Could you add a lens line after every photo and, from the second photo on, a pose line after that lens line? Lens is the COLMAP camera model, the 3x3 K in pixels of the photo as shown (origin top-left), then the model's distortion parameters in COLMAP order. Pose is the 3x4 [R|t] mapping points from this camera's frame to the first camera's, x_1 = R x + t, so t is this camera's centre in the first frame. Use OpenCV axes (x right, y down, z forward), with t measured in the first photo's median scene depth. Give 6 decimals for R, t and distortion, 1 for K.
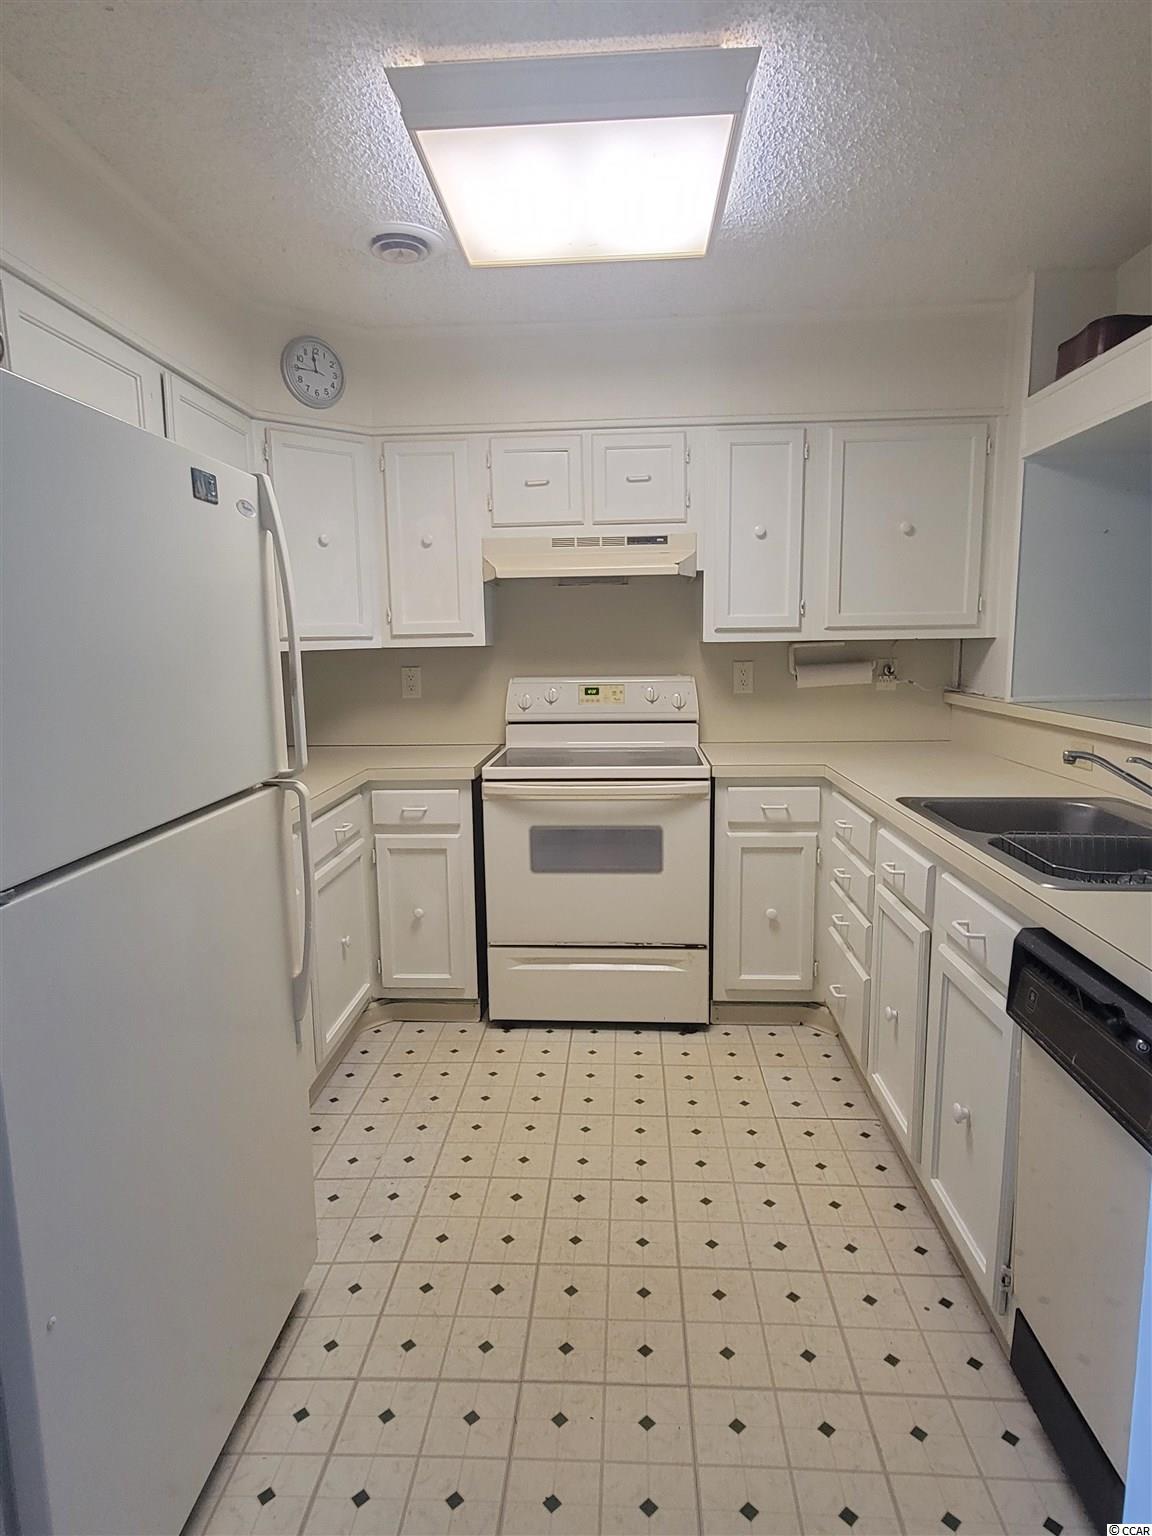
lens RADIAL K [[875.0, 0, 576.4], [0, 875.0, 773.1], [0, 0, 1]] dist [-0.000221, -0.000171]
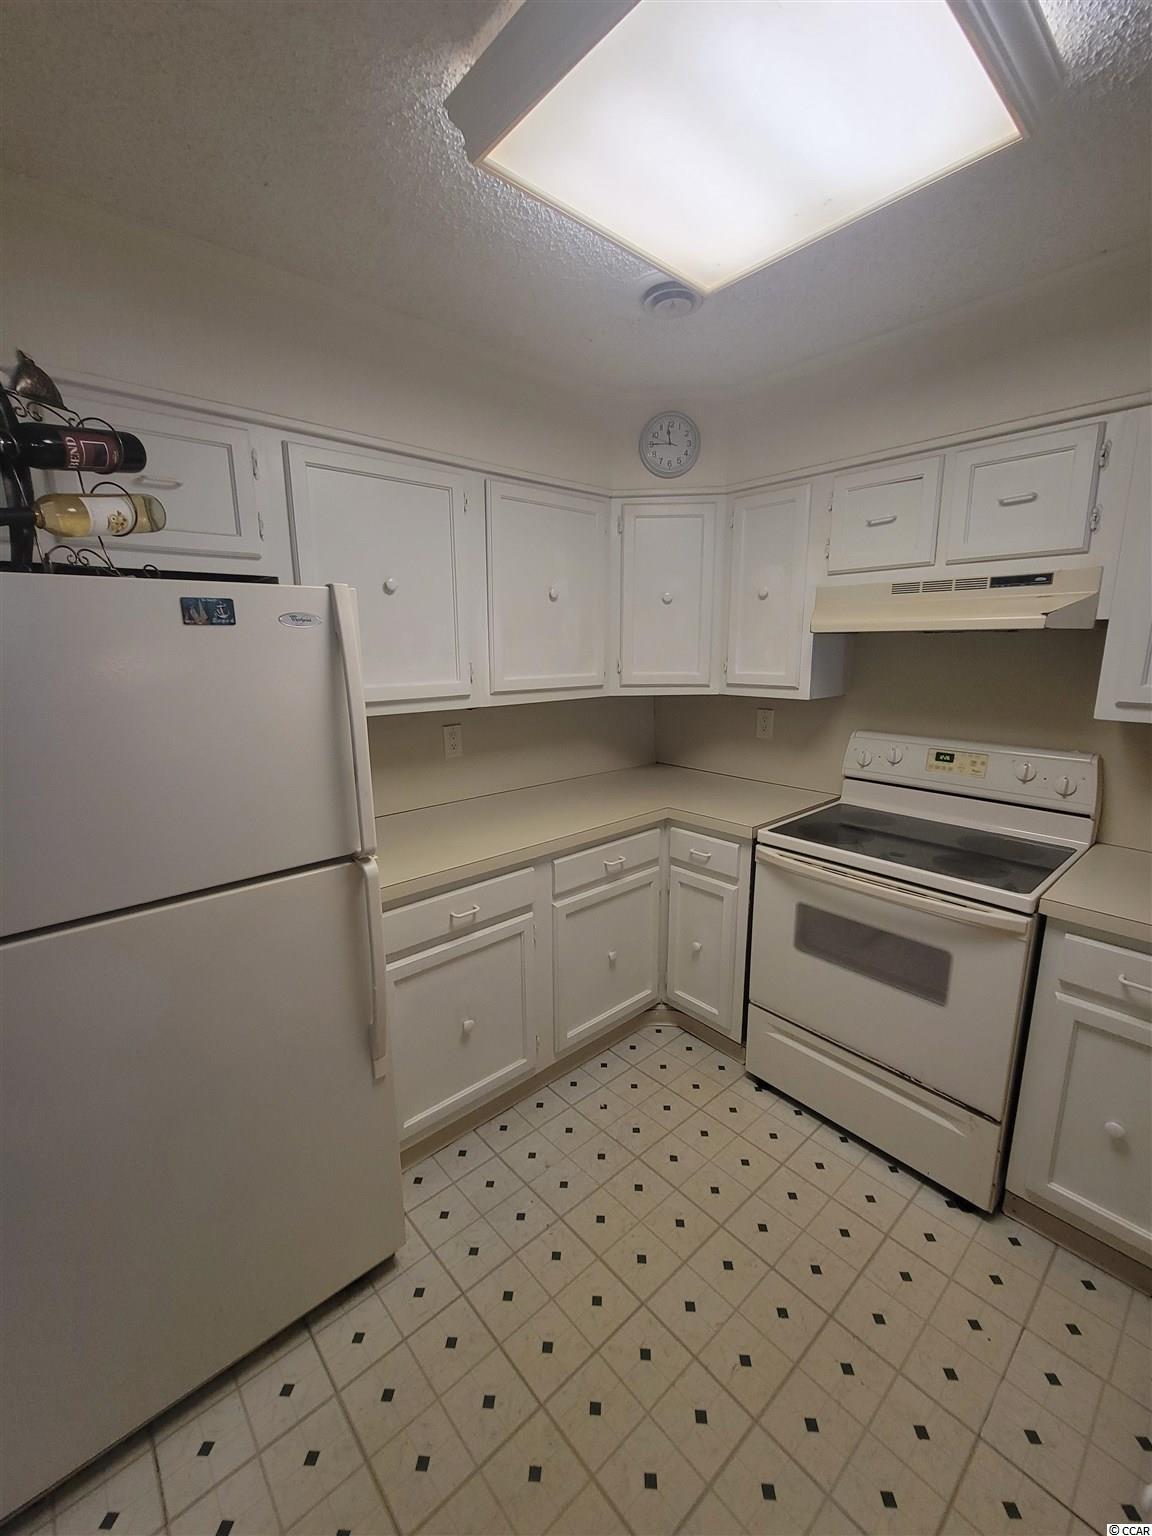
lens RADIAL K [[627.2, 0, 575.9], [0, 627.2, 770.6], [0, 0, 1]] dist [0.000894, -0.000469]
pose [[0.703136, 0.153707, -0.694244, 0.216130], [-0.111223, 0.988113, 0.106123, -0.118051], [0.702303, 0.002597, 0.711873, 0.340338]]
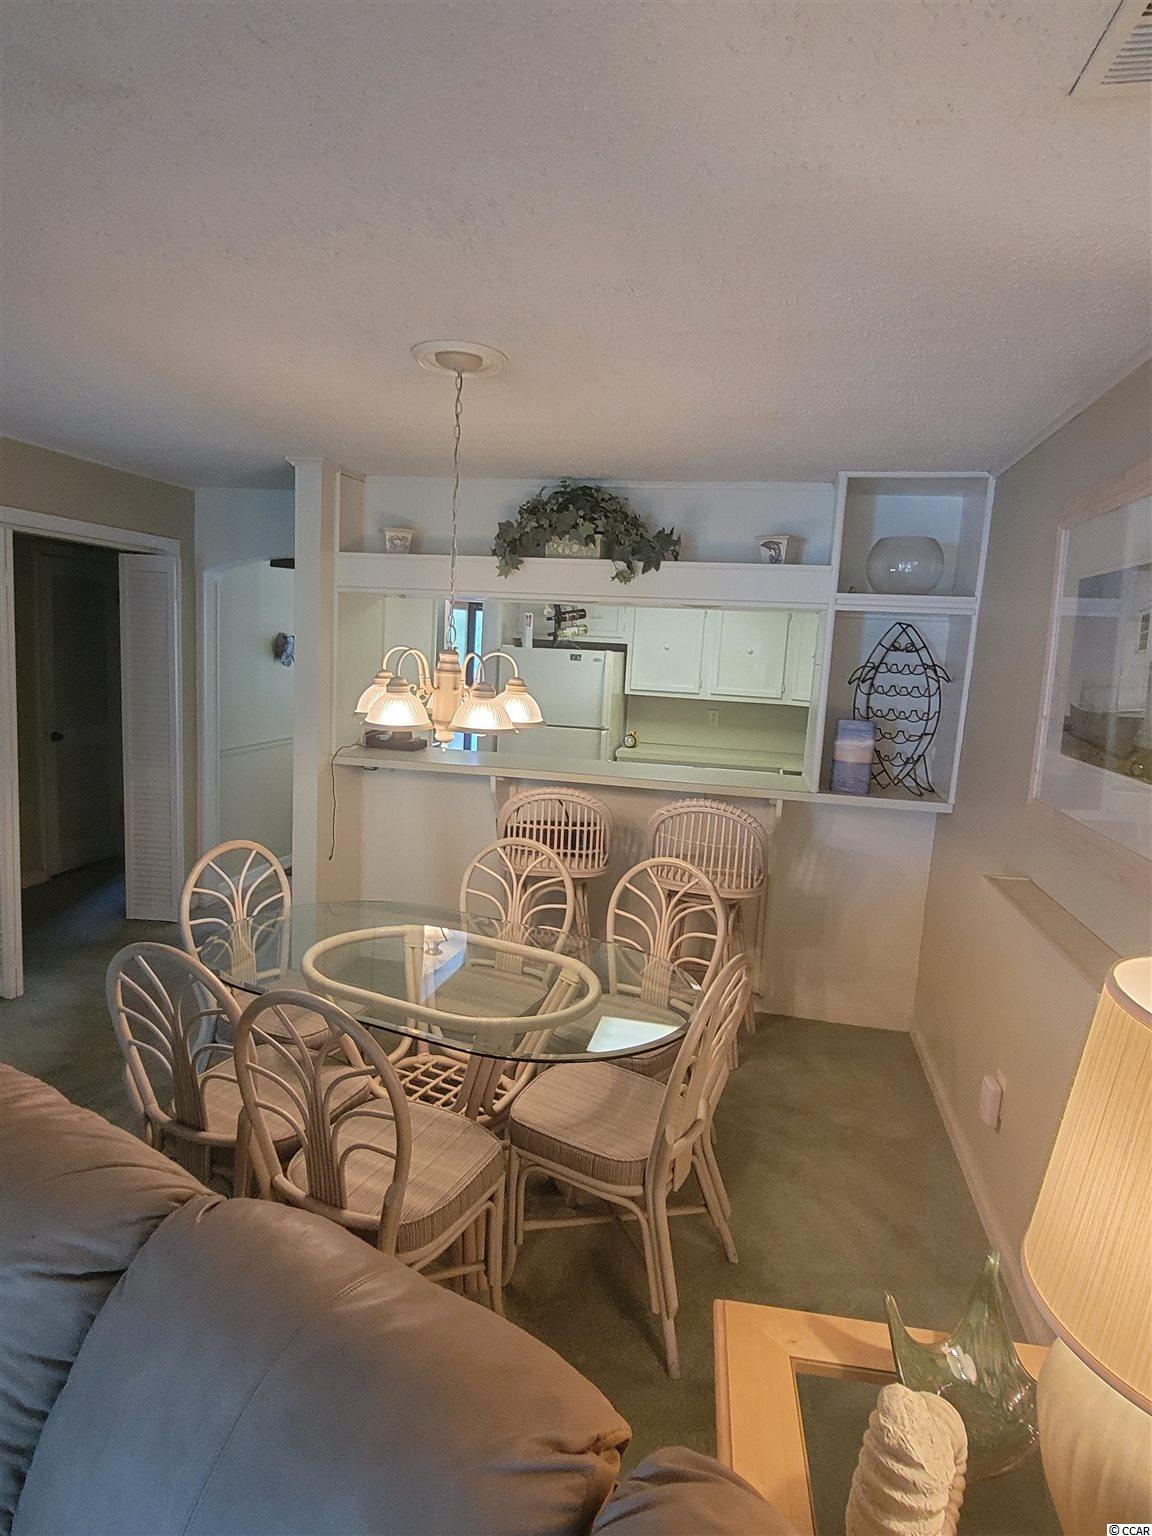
lens RADIAL K [[875.0, 0, 576.4], [0, 875.0, 773.1], [0, 0, 1]] dist [-0.000221, -0.000171]
pose [[-0.147537, 0.155175, -0.976808, 1.885576], [-0.199554, 0.962635, 0.183065, -0.264034], [0.968716, 0.221935, -0.111058, 0.744860]]
